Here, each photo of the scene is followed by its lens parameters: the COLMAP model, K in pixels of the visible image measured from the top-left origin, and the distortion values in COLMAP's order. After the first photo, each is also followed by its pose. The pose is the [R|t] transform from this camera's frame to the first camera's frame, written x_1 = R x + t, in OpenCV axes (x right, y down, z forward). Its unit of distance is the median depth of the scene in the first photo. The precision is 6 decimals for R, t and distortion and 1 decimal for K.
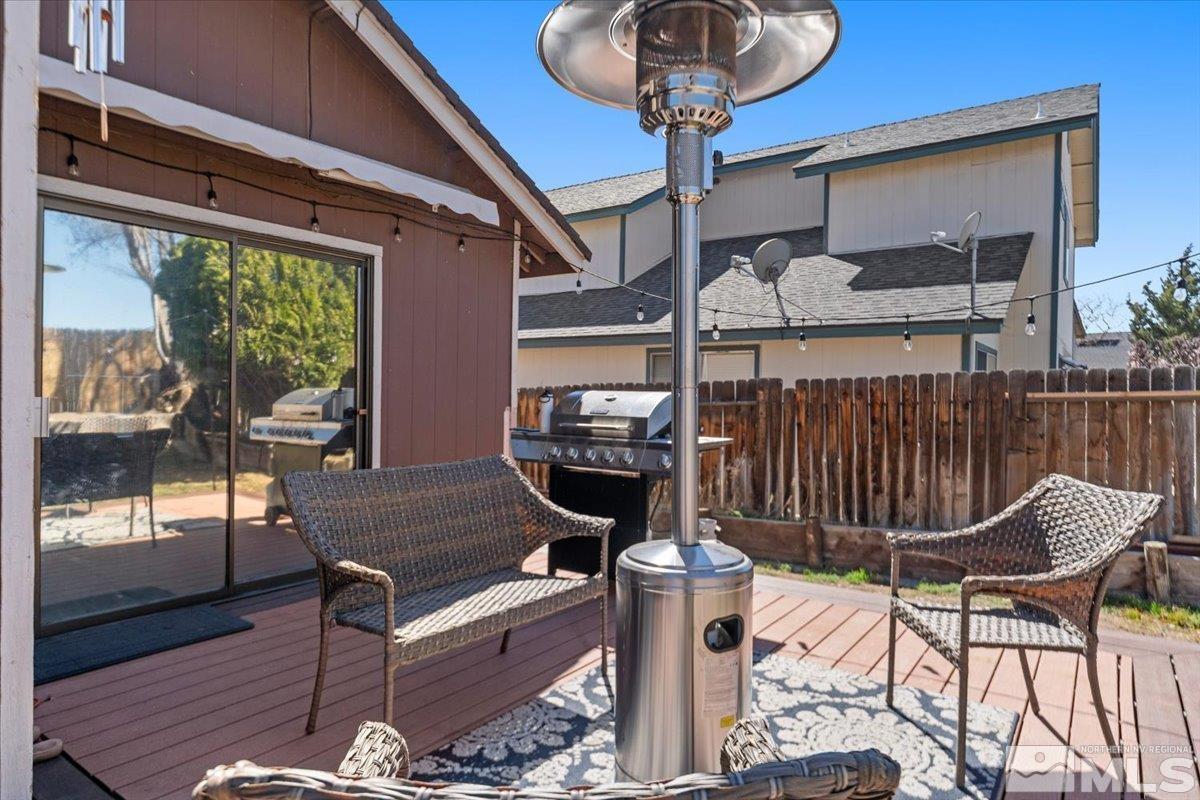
lens RADIAL K [[727.0, 0, 600.0], [0, 727.0, 400.0], [0, 0, 1]] dist [-0.002288, -0.000869]
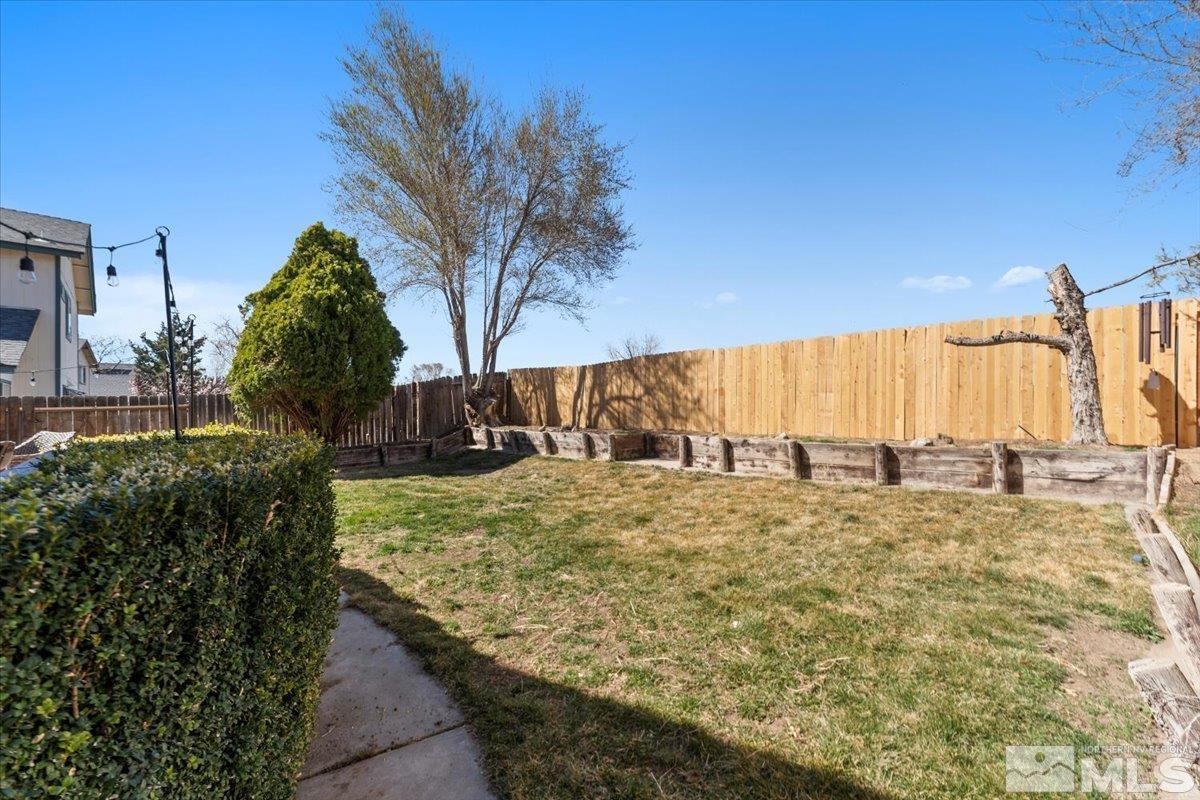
lens RADIAL K [[485.8, 0, 602.9], [0, 485.8, 405.4], [0, 0, 1]] dist [-0.000022, 0.000169]
pose [[0.182065, -0.007394, 0.983259, -0.312473], [0.022085, 0.999750, 0.003429, 0.009912], [-0.983039, 0.021091, 0.182182, -0.551707]]
